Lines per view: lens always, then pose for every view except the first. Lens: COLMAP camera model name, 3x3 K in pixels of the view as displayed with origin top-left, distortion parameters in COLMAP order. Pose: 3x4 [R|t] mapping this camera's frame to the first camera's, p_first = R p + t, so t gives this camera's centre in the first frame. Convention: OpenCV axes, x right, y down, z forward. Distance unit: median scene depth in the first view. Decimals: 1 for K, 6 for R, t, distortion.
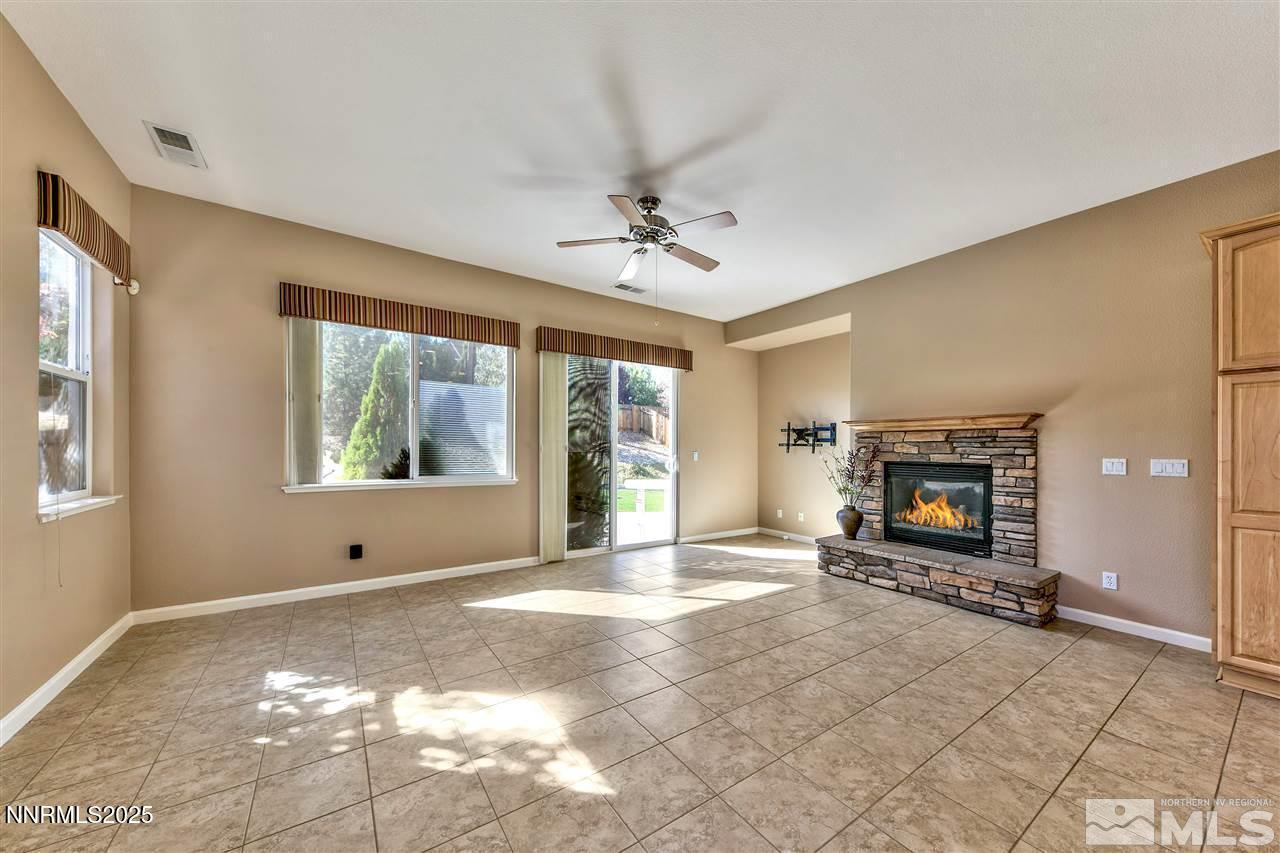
lens RADIAL K [[438.6, 0, 614.6], [0, 438.6, 450.0], [0, 0, 1]] dist [0.008392, 0.000219]
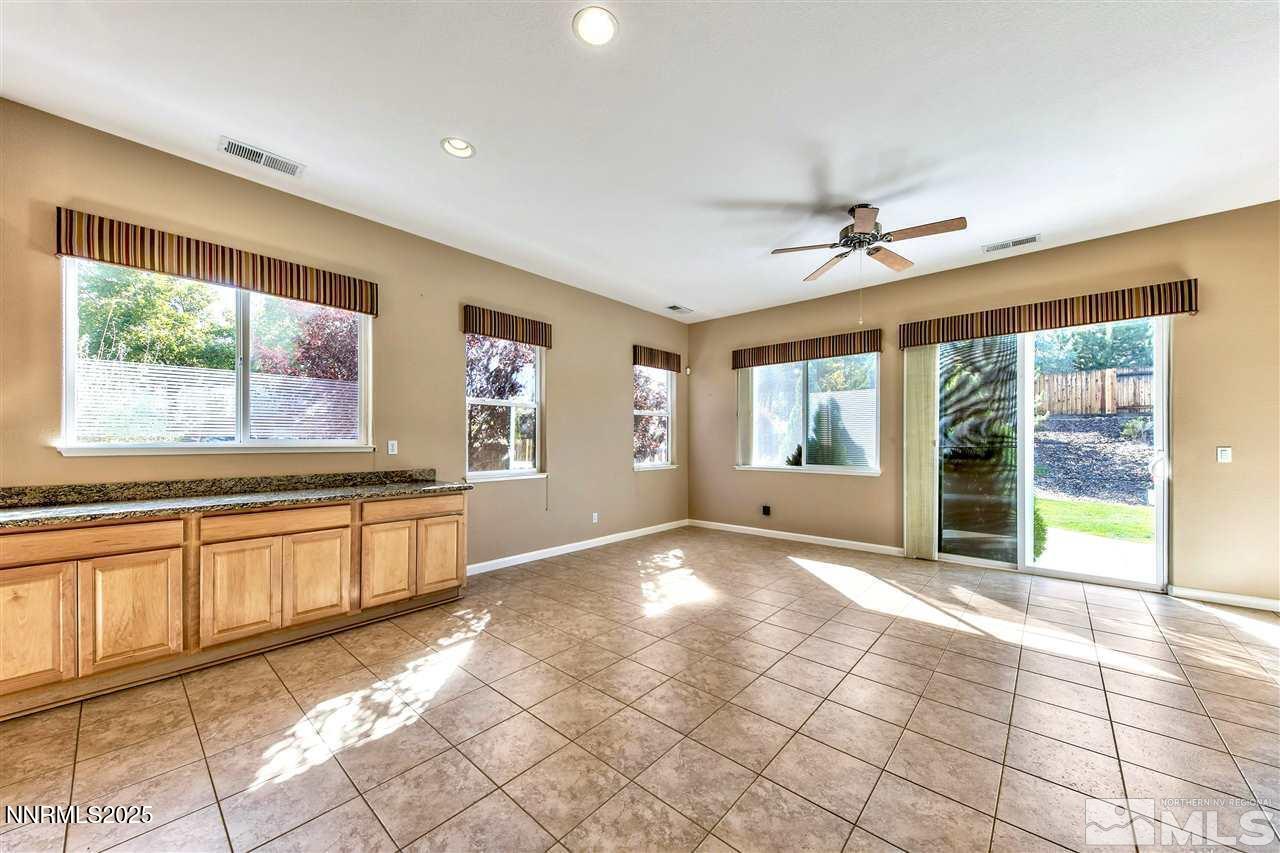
lens RADIAL K [[456.5, 0, 684.0], [0, 456.5, 441.3], [0, 0, 1]] dist [0.009406, -0.001303]
pose [[0.312587, -0.011926, -0.949814, 0.824932], [-0.003772, 0.999898, -0.013796, 0.010361], [0.949882, 0.007895, 0.312510, 0.213196]]
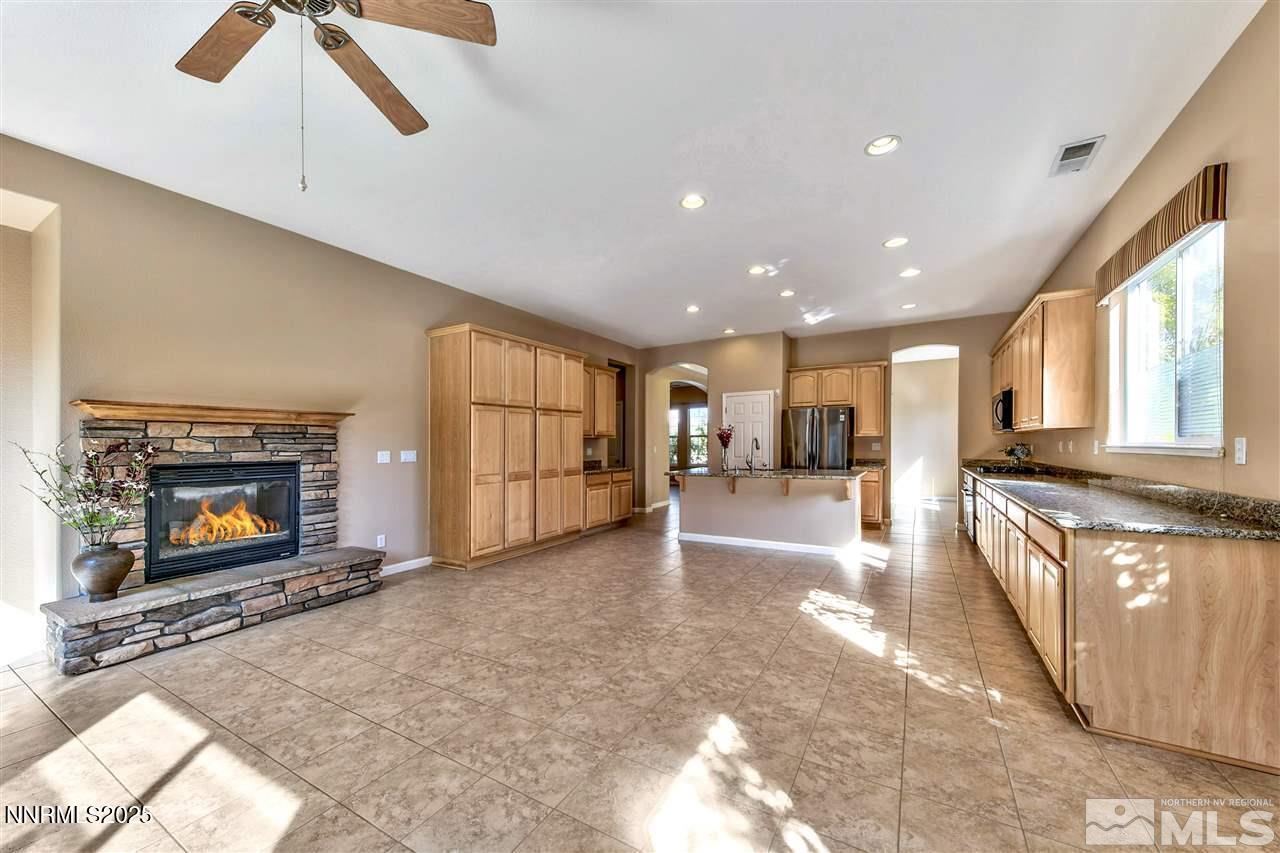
lens RADIAL K [[446.8, 0, 683.3], [0, 446.8, 443.9], [0, 0, 1]] dist [0.013808, -0.000118]
pose [[-0.492937, -0.004093, 0.870055, -0.444623], [0.009580, 0.999903, 0.010132, -0.007400], [-0.870012, 0.013330, -0.492850, 0.718258]]
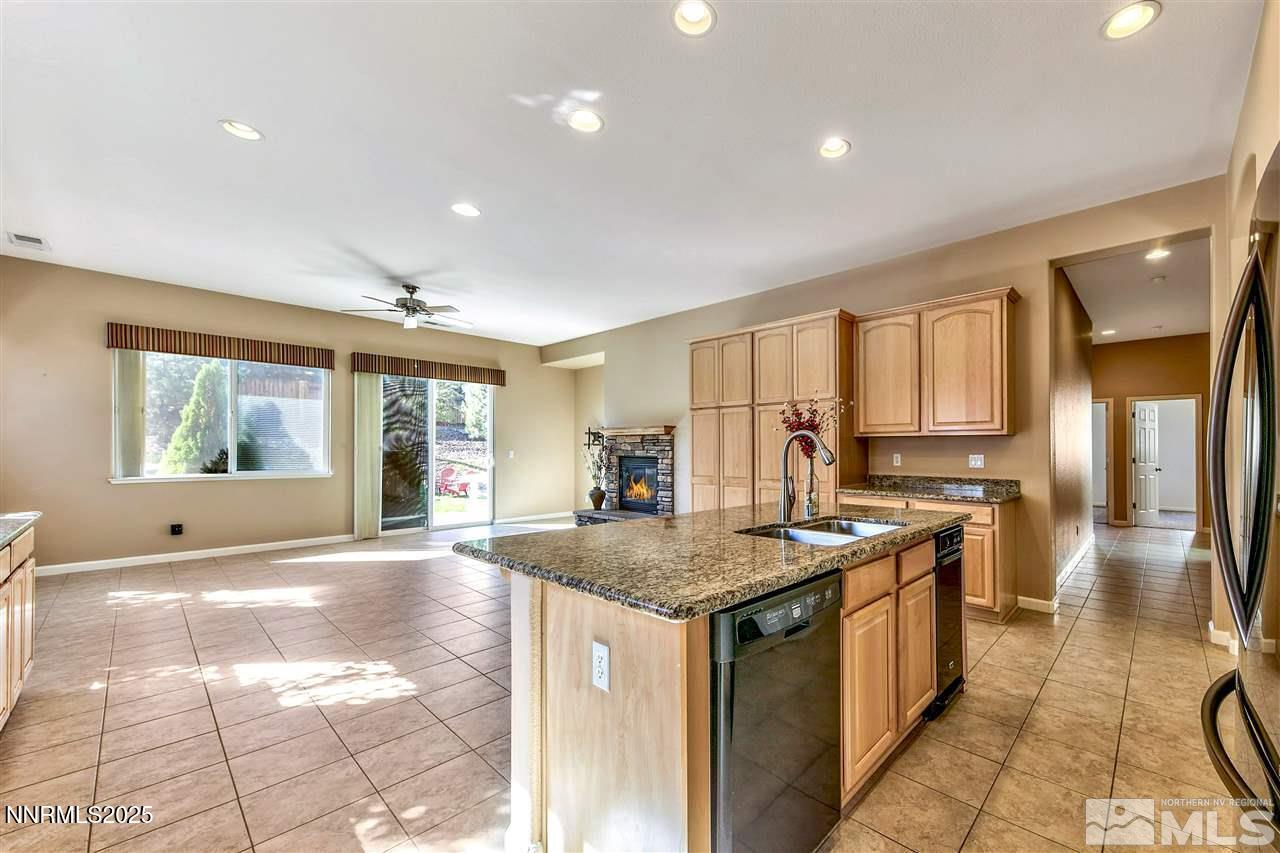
lens RADIAL K [[507.5, 0, 690.2], [0, 507.5, 444.2], [0, 0, 1]] dist [0.000318, -0.002169]
pose [[0.966591, -0.003869, 0.256296, 0.469578], [0.007048, 0.999909, -0.011488, 0.009092], [-0.256228, 0.012910, 0.966530, -0.792354]]
